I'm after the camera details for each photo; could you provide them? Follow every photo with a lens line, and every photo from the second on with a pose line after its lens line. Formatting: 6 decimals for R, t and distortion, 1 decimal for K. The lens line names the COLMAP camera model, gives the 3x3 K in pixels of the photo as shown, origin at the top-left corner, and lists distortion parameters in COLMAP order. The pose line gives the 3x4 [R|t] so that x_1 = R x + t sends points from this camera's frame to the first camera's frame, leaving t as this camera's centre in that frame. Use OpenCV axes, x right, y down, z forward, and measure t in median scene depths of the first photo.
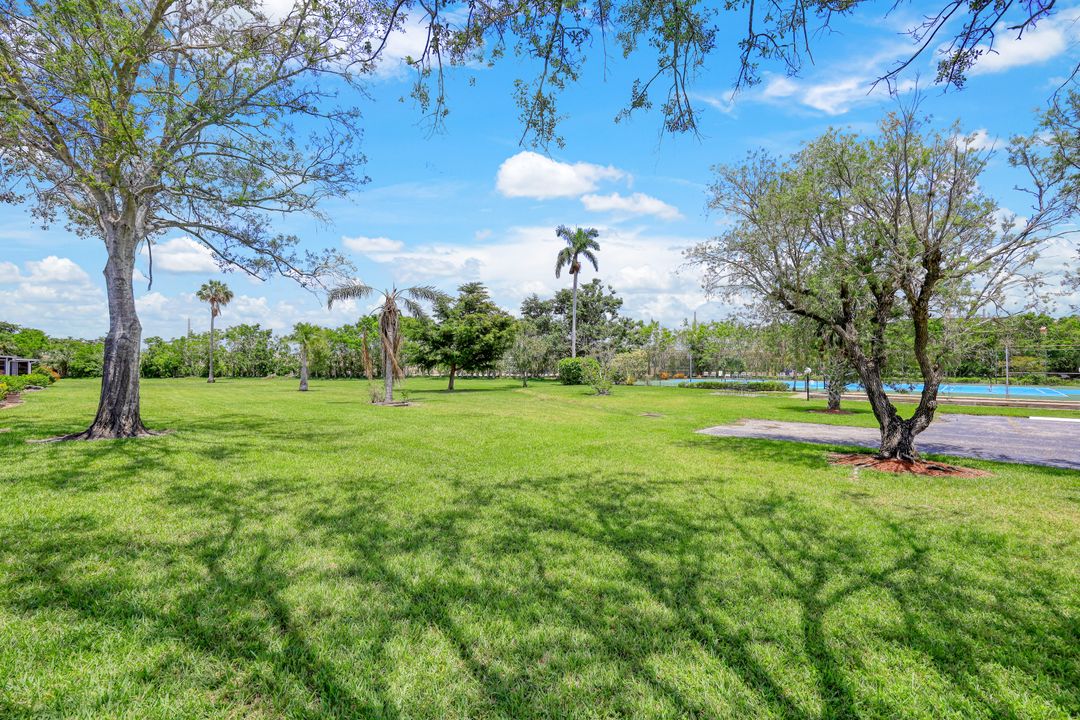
lens RADIAL K [[445.4, 0, 540.0], [0, 445.4, 360.0], [0, 0, 1]] dist [0.001691, 0.000344]
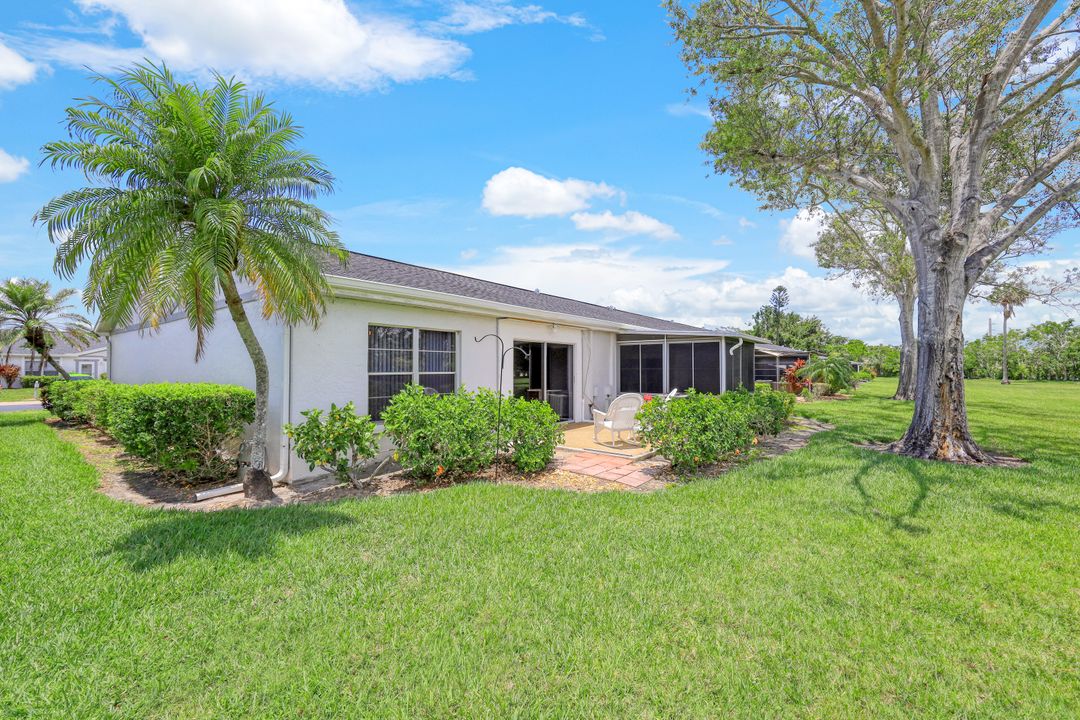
lens RADIAL K [[438.1, 0, 540.0], [0, 438.1, 360.0], [0, 0, 1]] dist [0.000543, 0.000002]
pose [[0.098207, -0.016327, -0.995032, 0.145382], [0.010391, 0.999828, -0.015380, 0.000253], [0.995112, -0.008829, 0.098360, -0.141698]]
